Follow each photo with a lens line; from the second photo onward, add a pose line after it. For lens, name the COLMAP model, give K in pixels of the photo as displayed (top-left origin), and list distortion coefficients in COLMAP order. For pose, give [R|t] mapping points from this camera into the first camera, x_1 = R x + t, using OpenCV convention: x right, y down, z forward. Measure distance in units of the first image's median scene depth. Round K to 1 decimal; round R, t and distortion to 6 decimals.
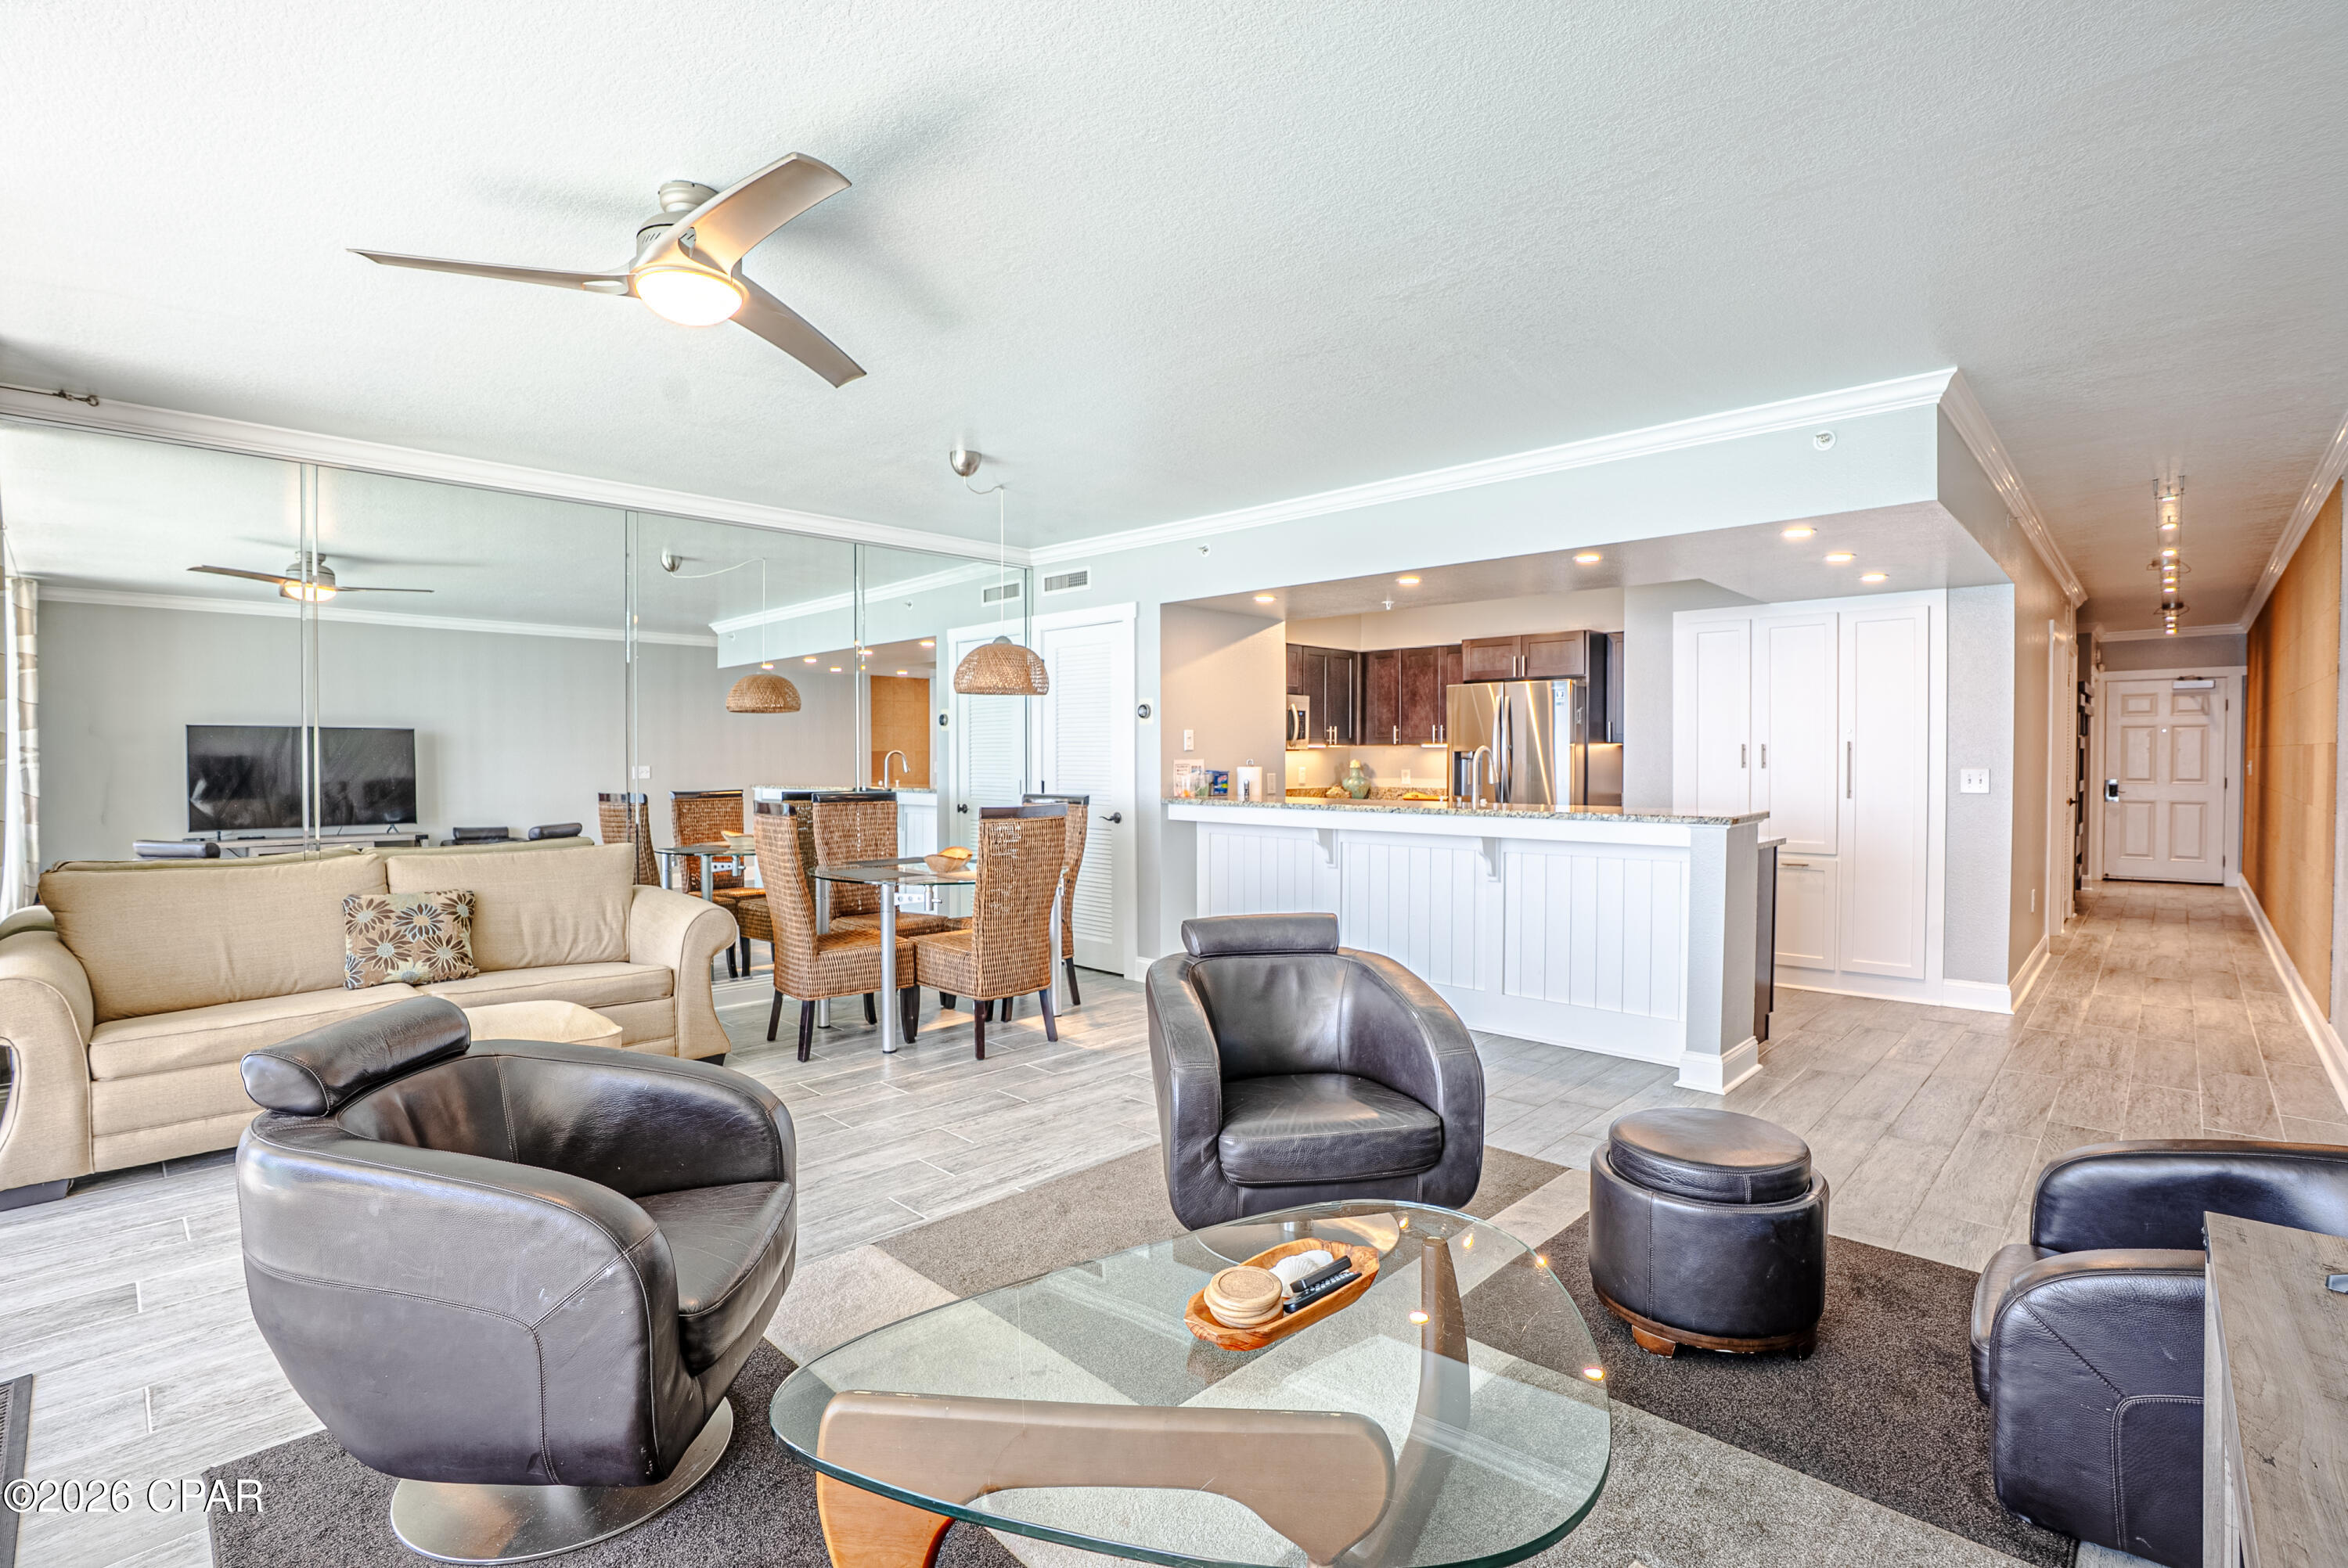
lens RADIAL K [[1075.8, 0, 1172.4], [0, 1075.8, 771.2], [0, 0, 1]] dist [-0.043023, 0.002005]
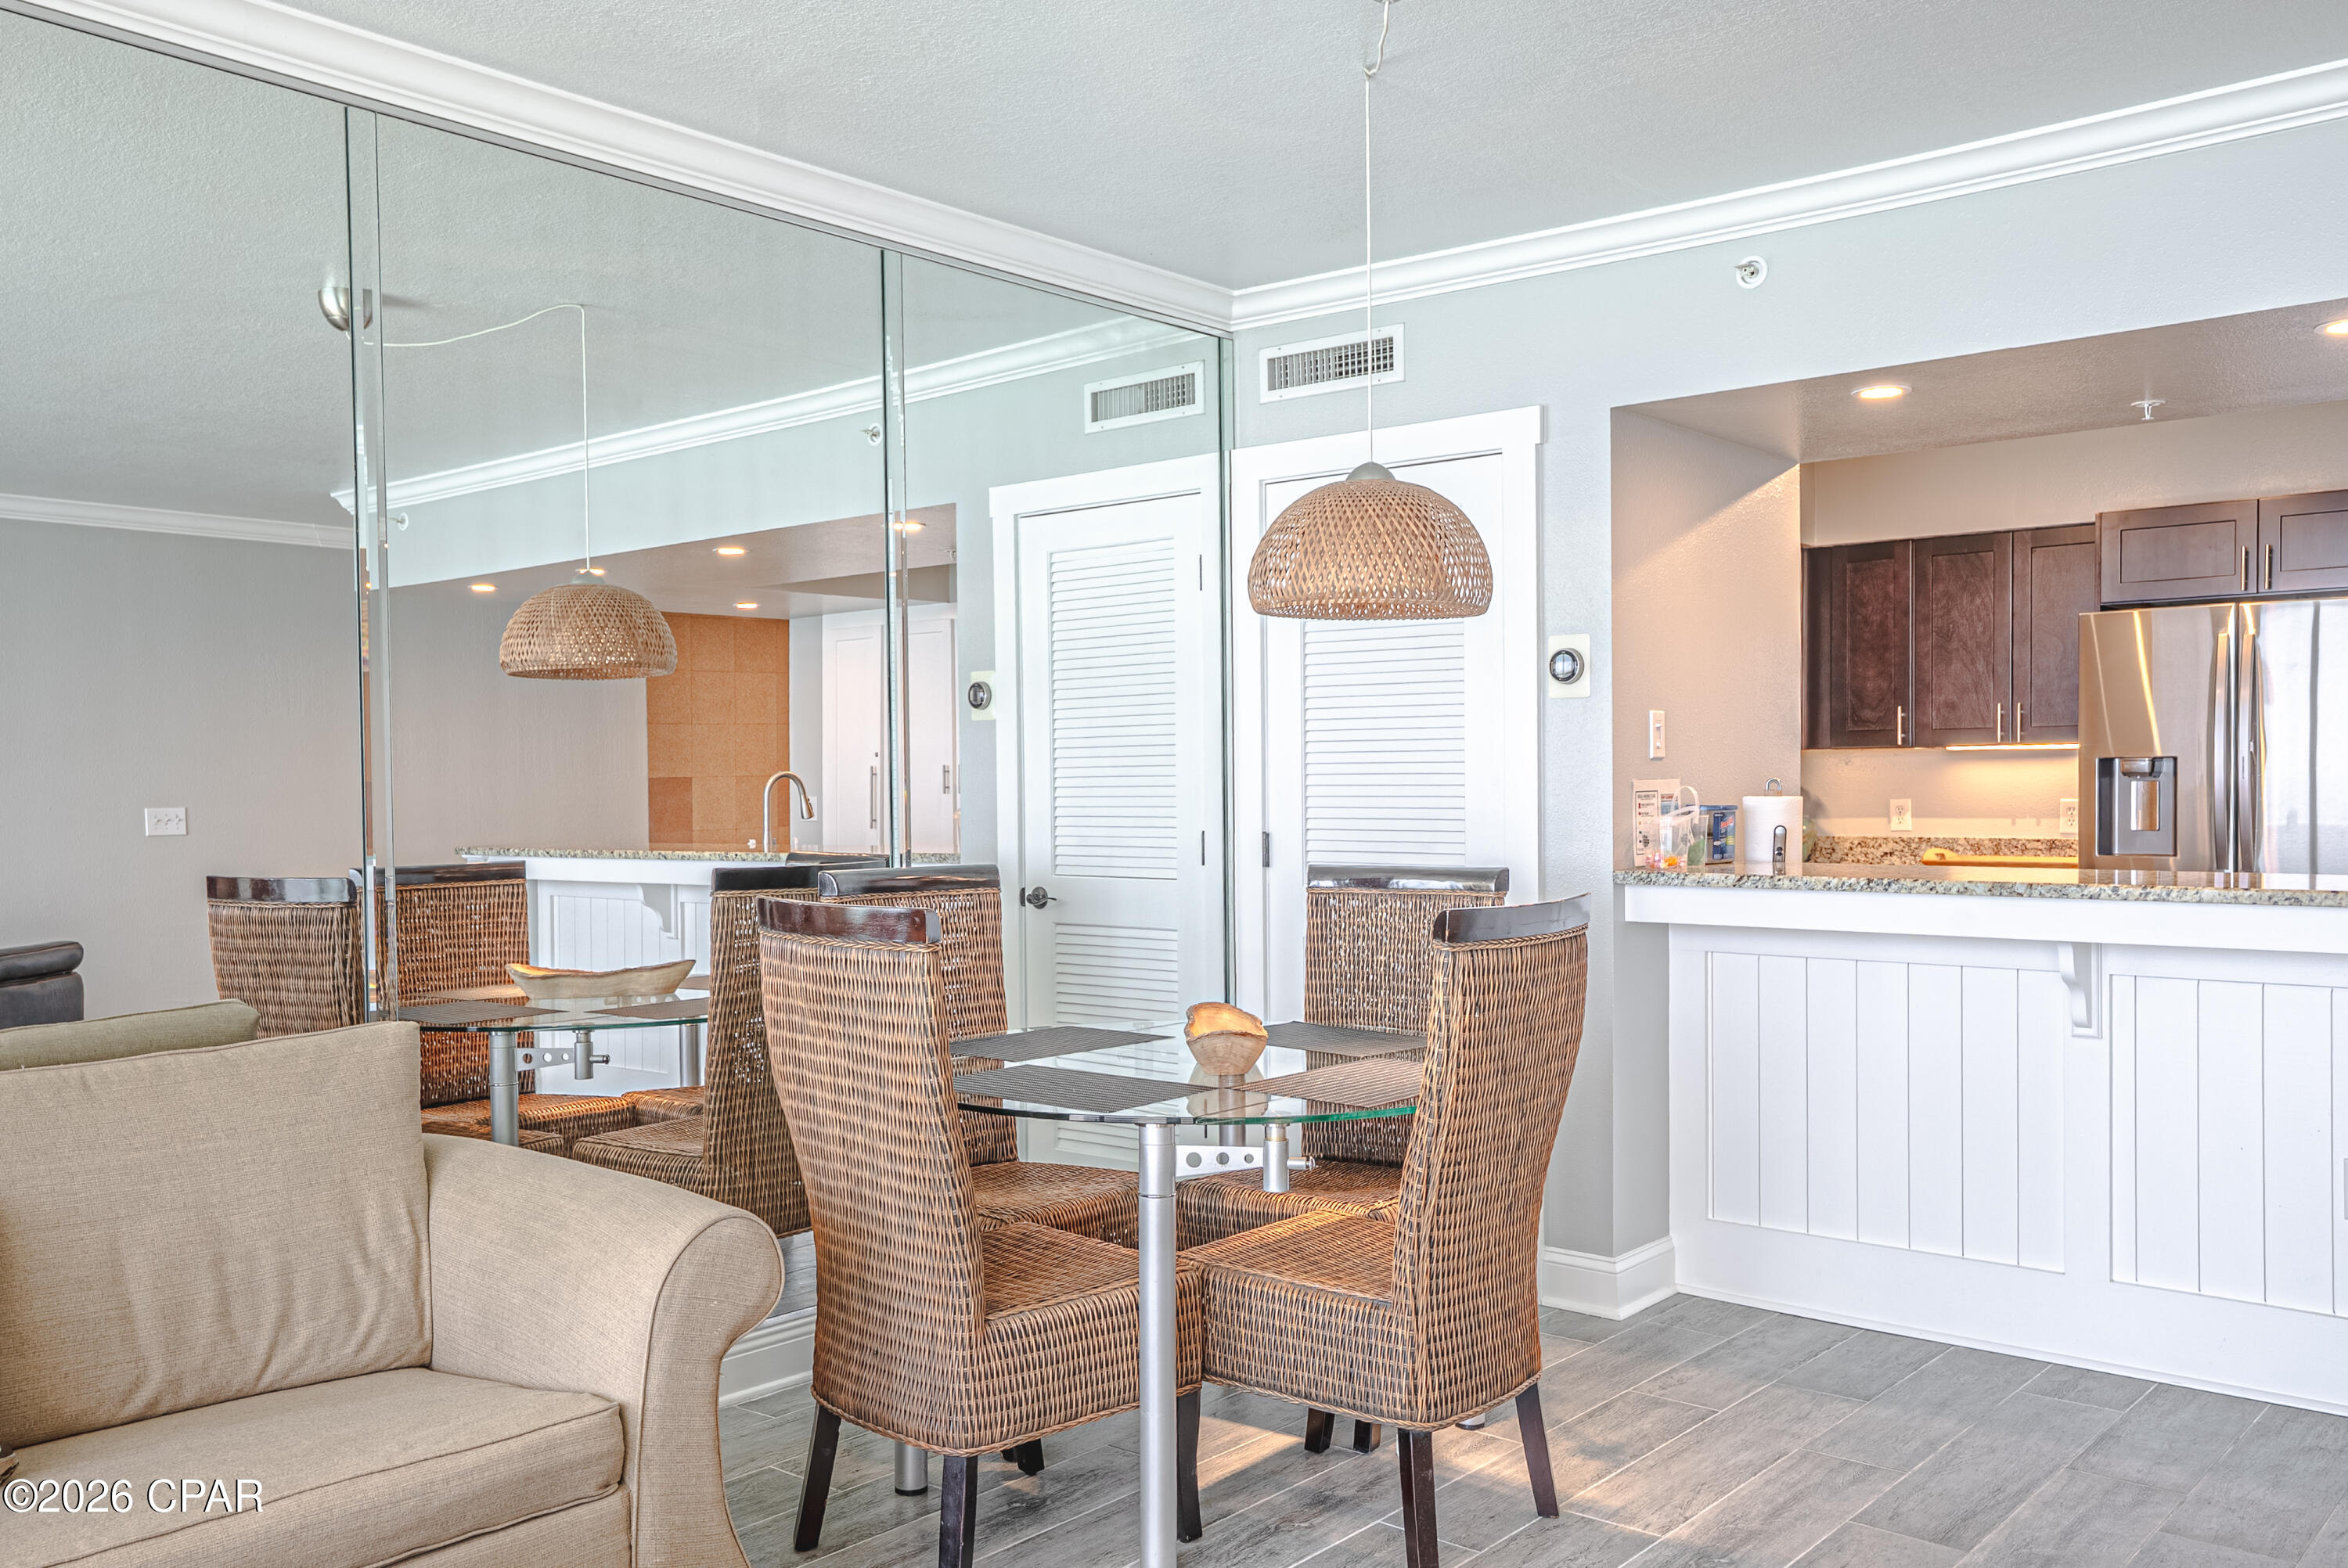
lens RADIAL K [[1945.4, 0, 1177.4], [0, 1945.4, 797.3], [0, 0, 1]] dist [0.058263, -0.006598]
pose [[0.997246, -0.010616, 0.073397, -0.232987], [0.011100, 0.999919, -0.006186, -0.001079], [-0.073325, 0.006983, 0.997284, 0.248713]]
